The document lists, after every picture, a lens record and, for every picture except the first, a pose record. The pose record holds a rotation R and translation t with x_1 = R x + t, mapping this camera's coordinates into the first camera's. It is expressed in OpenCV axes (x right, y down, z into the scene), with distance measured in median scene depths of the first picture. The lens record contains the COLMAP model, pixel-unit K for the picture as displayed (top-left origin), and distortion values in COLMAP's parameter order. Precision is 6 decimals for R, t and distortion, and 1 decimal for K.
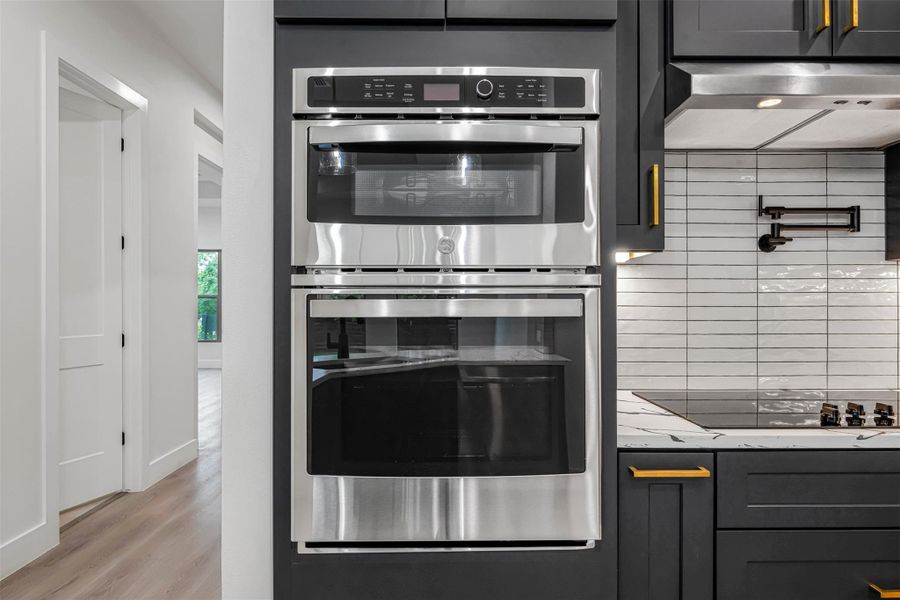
lens RADIAL K [[535.6, 0, 448.7], [0, 535.6, 300.4], [0, 0, 1]] dist [-0.001950, -0.001452]
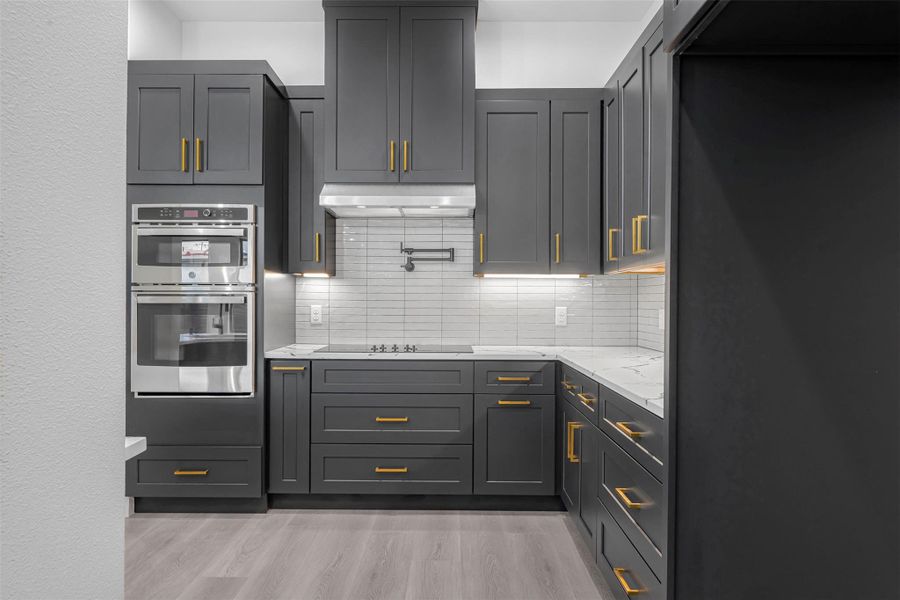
lens RADIAL K [[589.3, 0, 451.6], [0, 589.3, 301.3], [0, 0, 1]] dist [-0.017588, -0.000515]
pose [[0.999938, 0.004728, -0.010107, 1.023053], [-0.004638, 0.999950, 0.008866, -0.007140], [0.010148, -0.008819, 0.999910, -1.438622]]
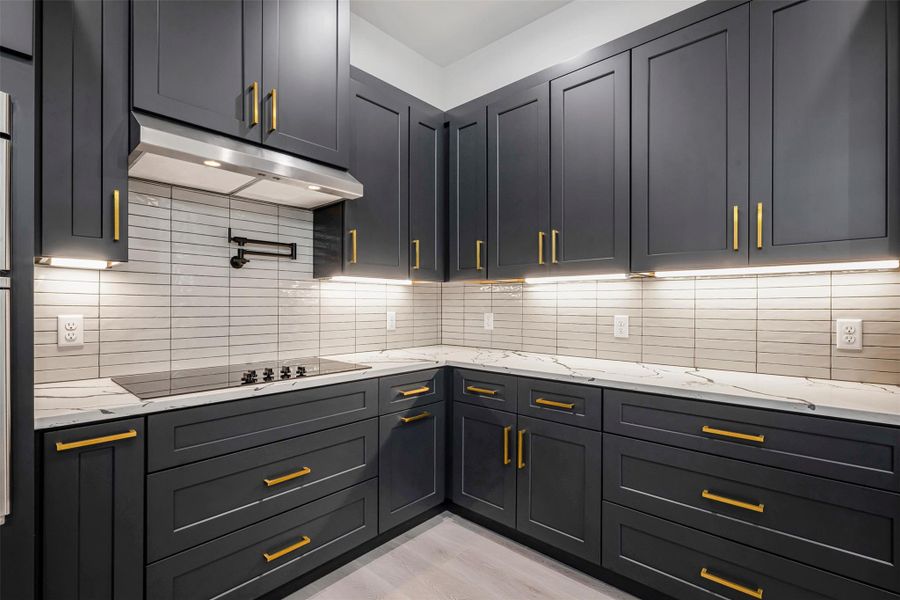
lens RADIAL K [[410.8, 0, 448.7], [0, 410.8, 305.2], [0, 0, 1]] dist [-0.004847, 0.001207]
pose [[0.674596, 0.002106, 0.738184, 0.225405], [-0.008533, 0.999951, 0.004945, -0.003007], [-0.738137, -0.009635, 0.674582, -0.211109]]
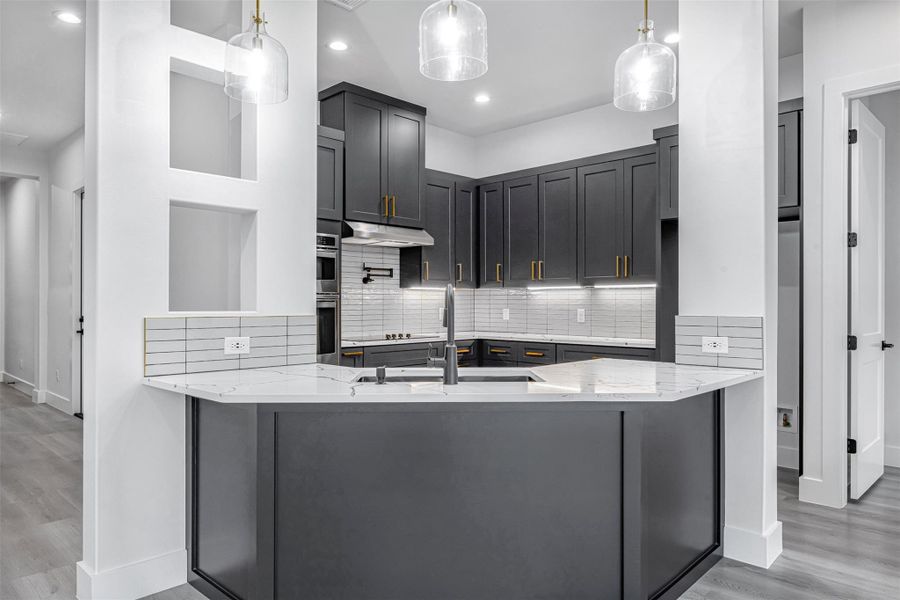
lens RADIAL K [[589.3, 0, 449.2], [0, 589.3, 303.4], [0, 0, 1]] dist [-0.017588, -0.000515]
pose [[0.704846, 0.001631, 0.709358, -1.573030], [-0.006745, 0.999968, 0.004403, -0.012367], [-0.709328, -0.007888, 0.704835, -1.798644]]
